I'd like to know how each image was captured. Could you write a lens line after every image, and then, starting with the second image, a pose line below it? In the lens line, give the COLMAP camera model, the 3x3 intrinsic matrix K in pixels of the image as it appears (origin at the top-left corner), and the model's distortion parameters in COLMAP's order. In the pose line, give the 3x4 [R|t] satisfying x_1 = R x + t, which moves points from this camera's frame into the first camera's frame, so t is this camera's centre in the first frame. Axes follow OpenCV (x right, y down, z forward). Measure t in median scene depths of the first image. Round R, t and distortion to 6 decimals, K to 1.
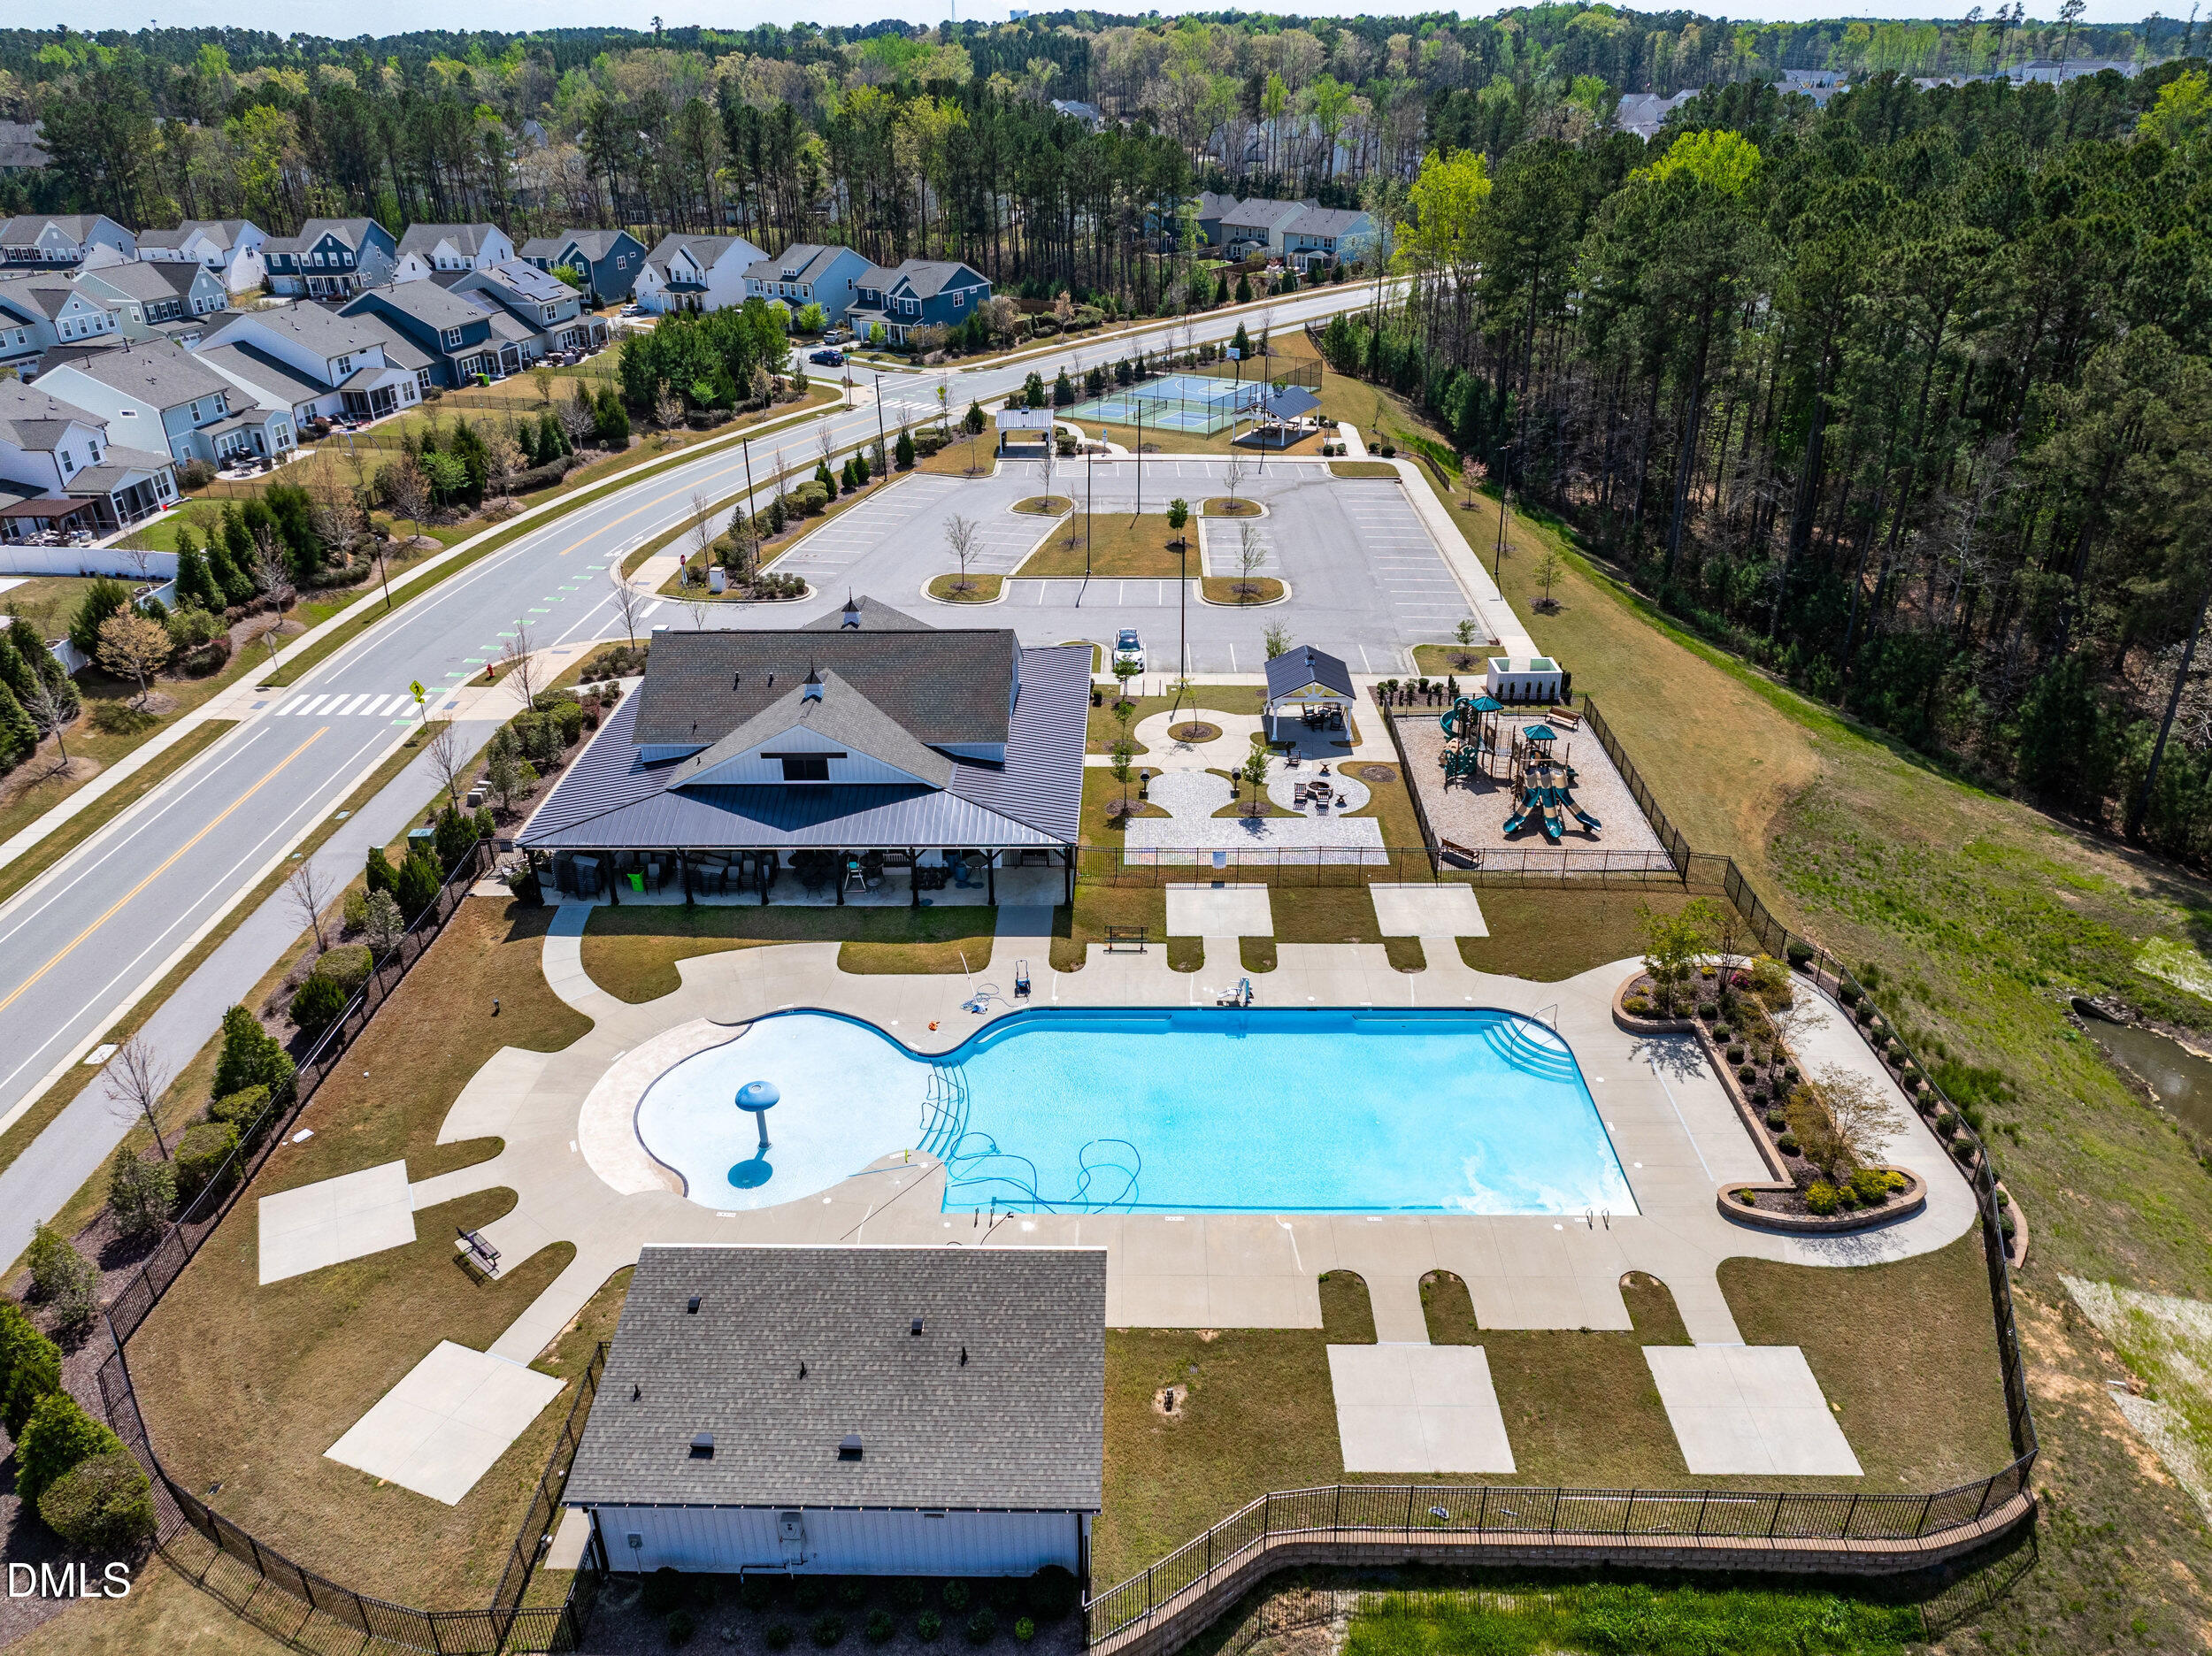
lens RADIAL K [[1538.7, 0, 1106.0], [0, 1538.7, 828.0], [0, 0, 1]] dist [-0.011462, 0.003681]
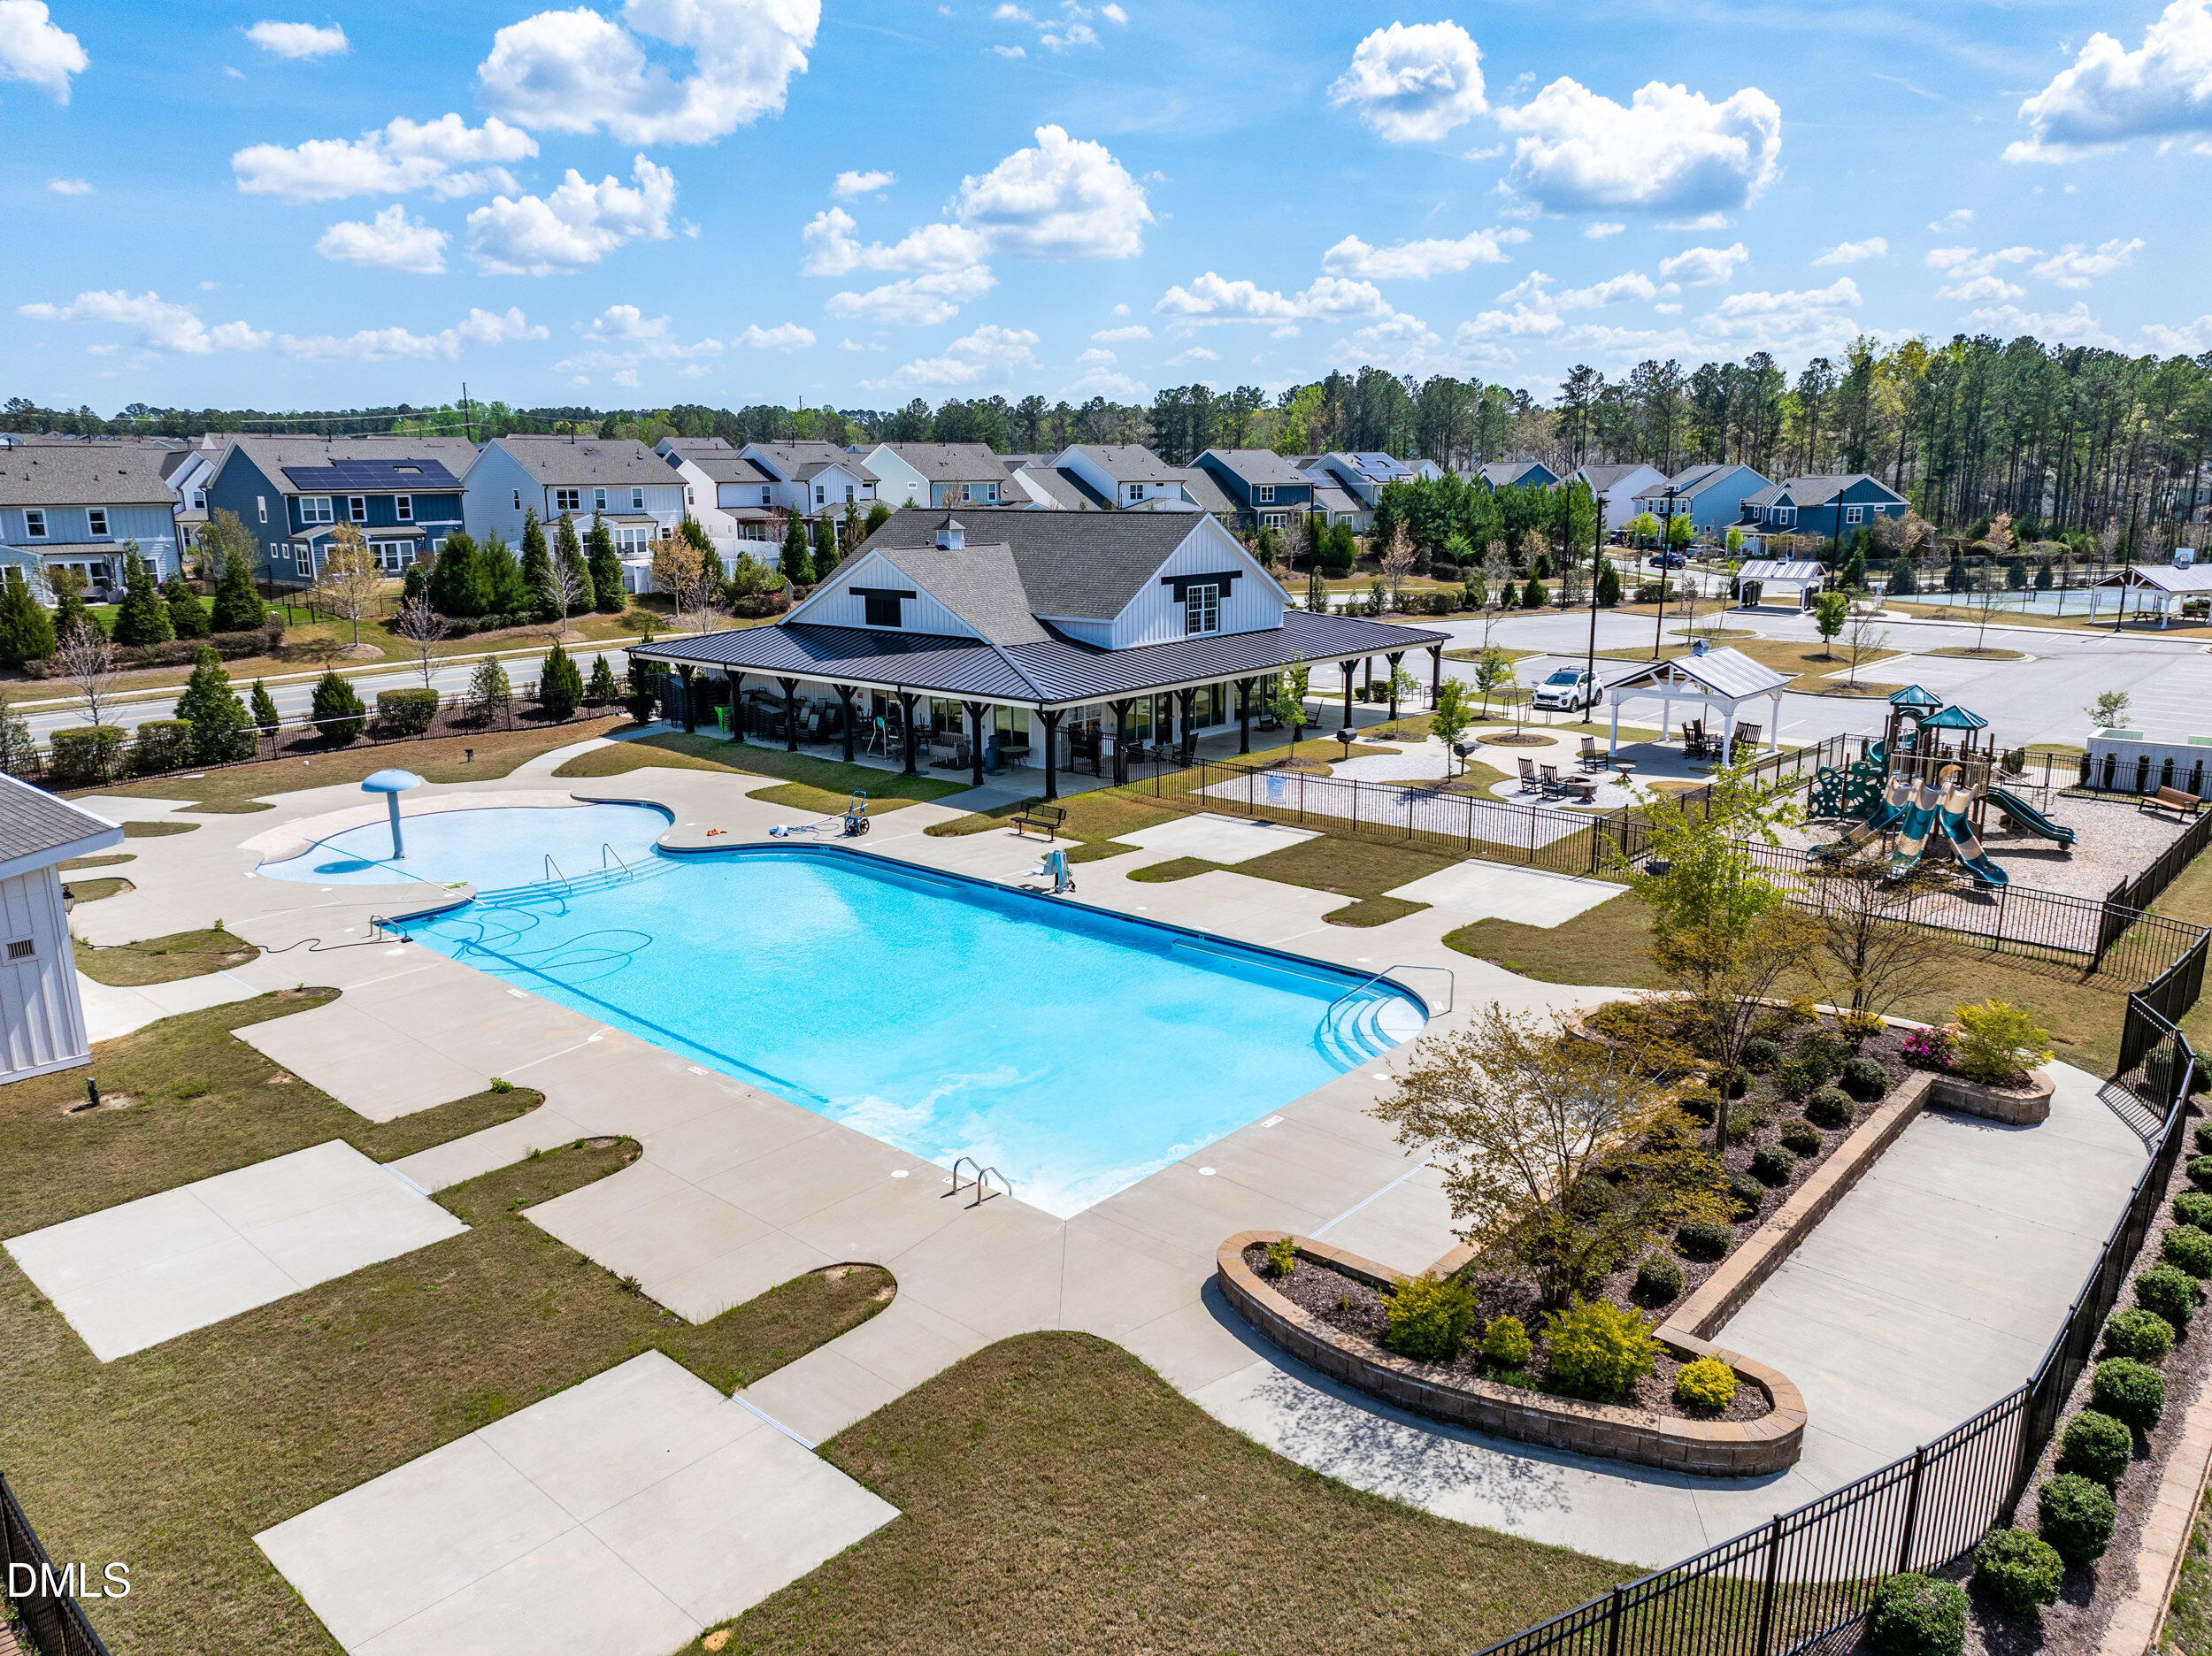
lens RADIAL K [[1538.7, 0, 1106.0], [0, 1538.7, 828.0], [0, 0, 1]] dist [-0.011462, 0.003681]
pose [[0.753473, 0.149294, -0.640305, 0.483840], [-0.298117, 0.945590, -0.130333, 0.157467], [0.586008, 0.289088, 0.756983, 0.507862]]
